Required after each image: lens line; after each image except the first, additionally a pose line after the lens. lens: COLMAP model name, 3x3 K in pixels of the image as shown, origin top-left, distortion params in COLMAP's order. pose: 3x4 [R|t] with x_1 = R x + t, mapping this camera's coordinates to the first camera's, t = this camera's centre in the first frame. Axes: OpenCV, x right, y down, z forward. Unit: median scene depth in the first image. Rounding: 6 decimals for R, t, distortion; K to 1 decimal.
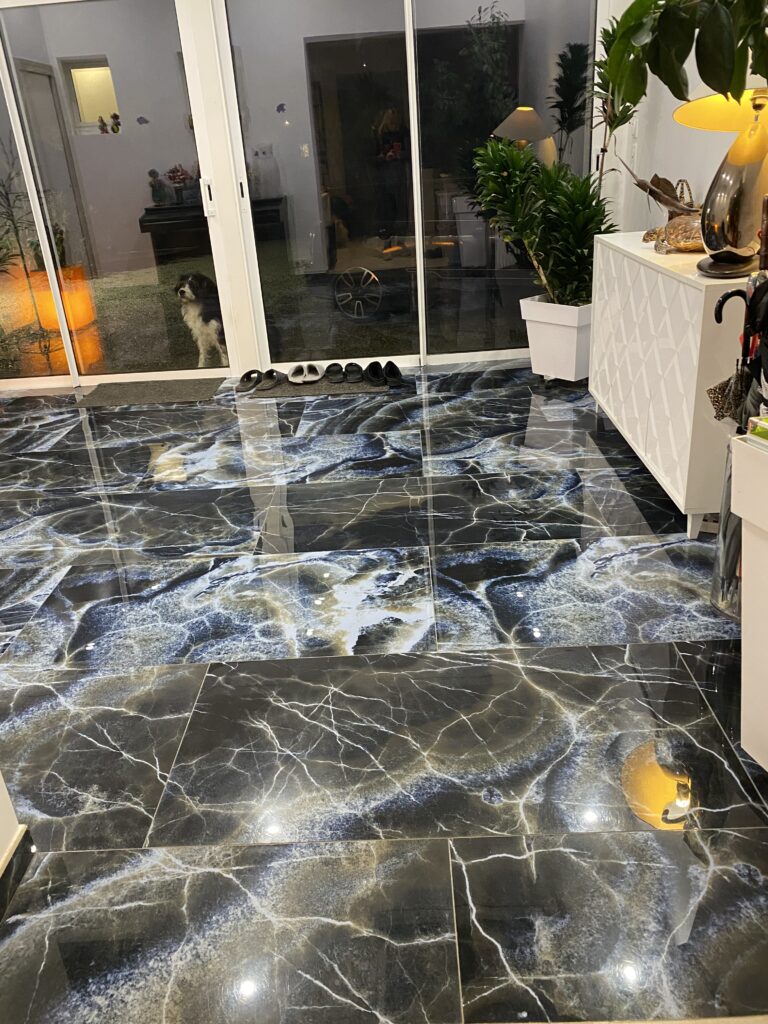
lens RADIAL K [[780.3, 0, 384.0], [0, 780.3, 512.0], [0, 0, 1]] dist [0.061951, -0.130543]
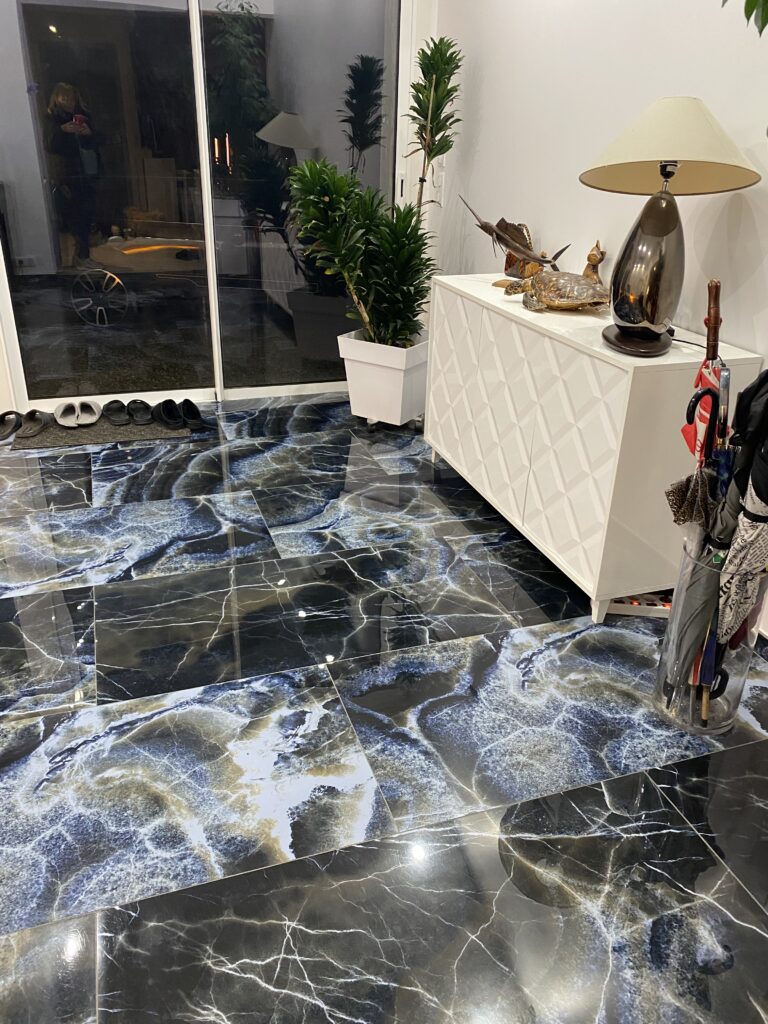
lens RADIAL K [[780.3, 0, 384.0], [0, 780.3, 512.0], [0, 0, 1]] dist [0.061951, -0.130543]
pose [[0.937674, -0.062373, 0.341874, -0.125769], [0.058037, 0.998052, 0.022908, -0.105431], [-0.342637, -0.001639, 0.939467, 0.160075]]
